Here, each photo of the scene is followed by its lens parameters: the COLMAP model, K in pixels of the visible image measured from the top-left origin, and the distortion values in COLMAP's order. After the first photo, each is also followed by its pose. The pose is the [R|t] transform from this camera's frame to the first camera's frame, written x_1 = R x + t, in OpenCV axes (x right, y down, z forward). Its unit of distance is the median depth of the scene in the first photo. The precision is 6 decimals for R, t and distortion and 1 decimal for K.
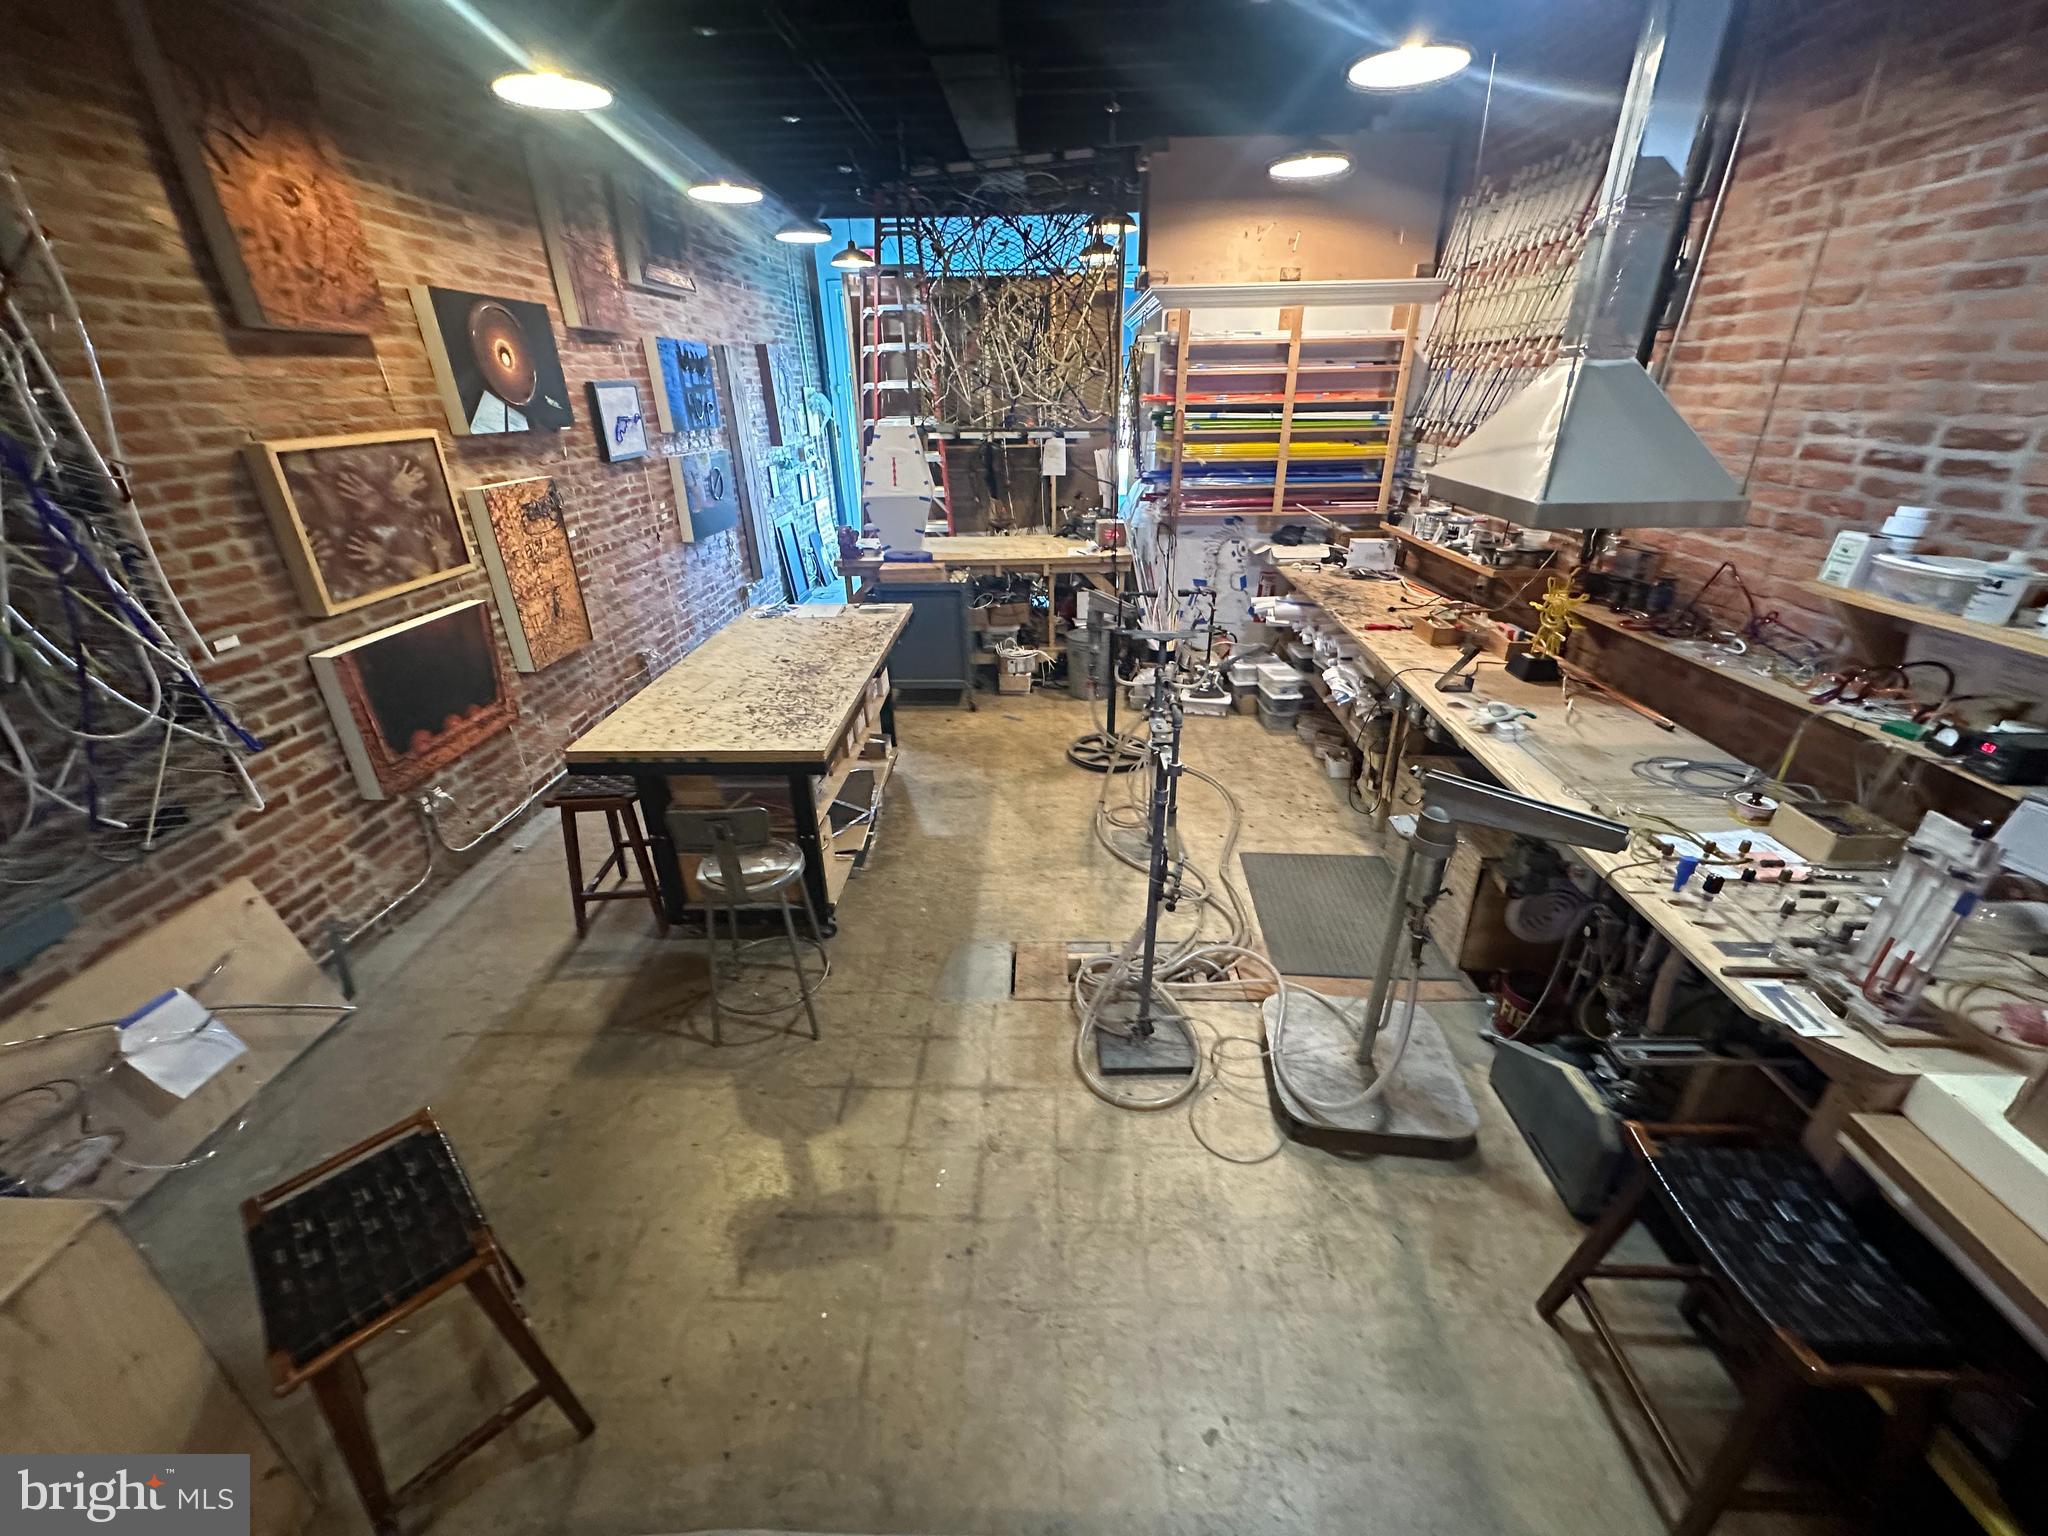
lens RADIAL K [[819.6, 0, 1023.0], [0, 819.6, 771.9], [0, 0, 1]] dist [0.001385, 0.000047]
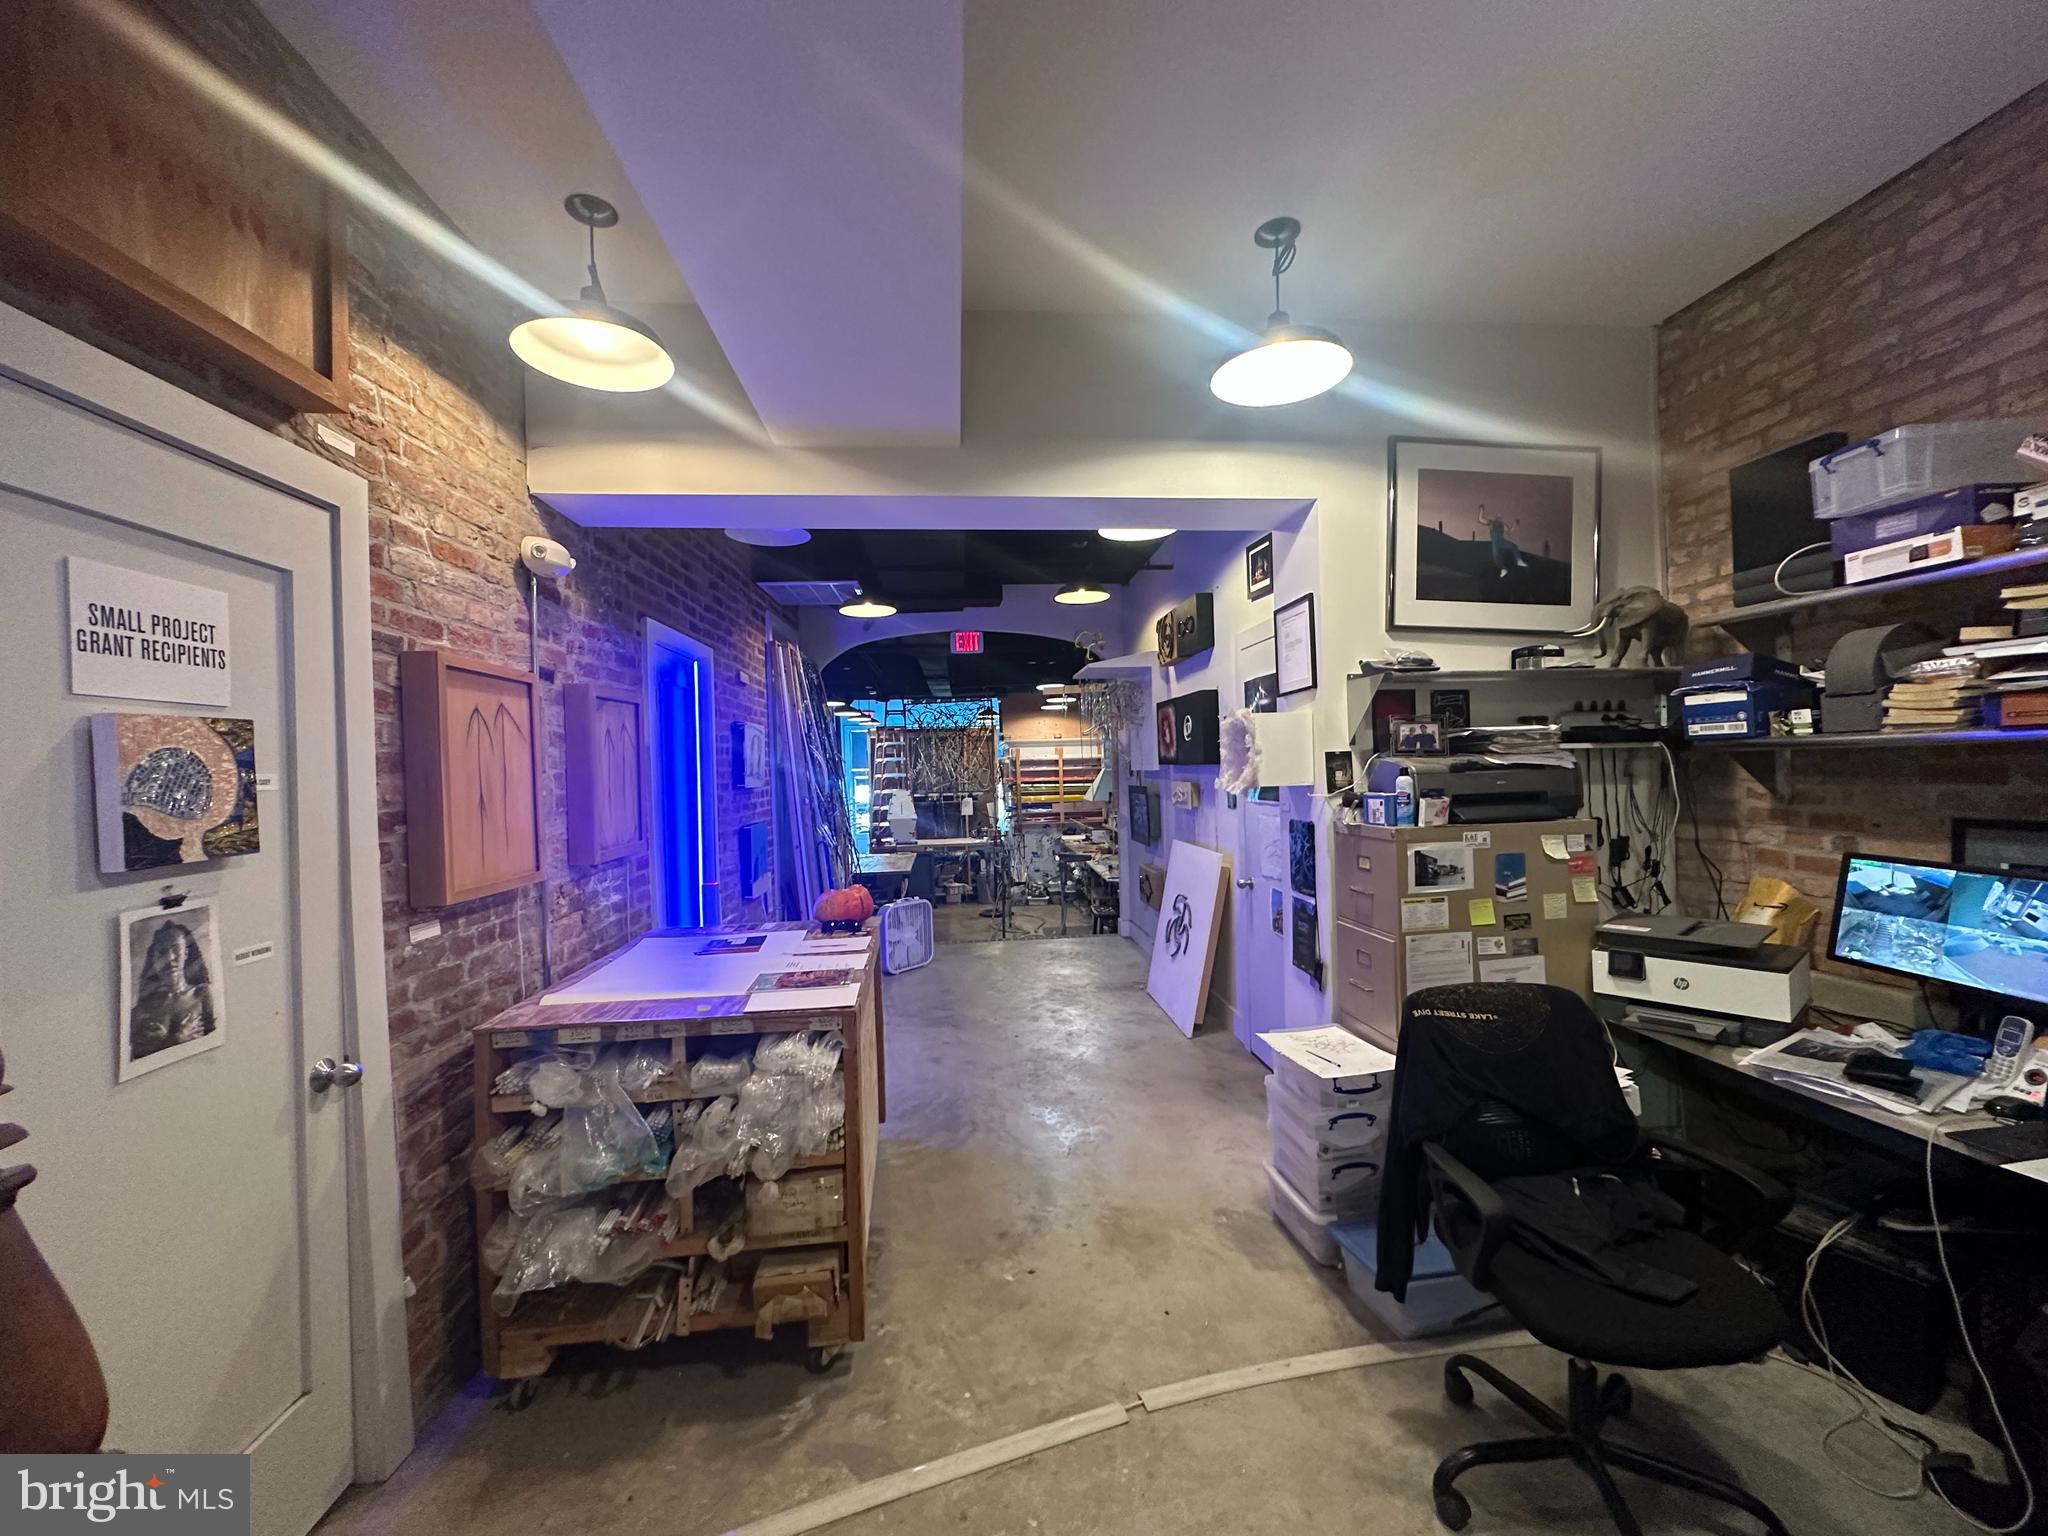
lens RADIAL K [[819.6, 0, 1031.1], [0, 819.6, 774.5], [0, 0, 1]] dist [0.001385, 0.000047]
pose [[0.991830, -0.009376, 0.127219, -0.081487], [0.062617, 0.904660, -0.421508, 0.538304], [-0.111138, 0.426030, 0.897857, -1.150366]]
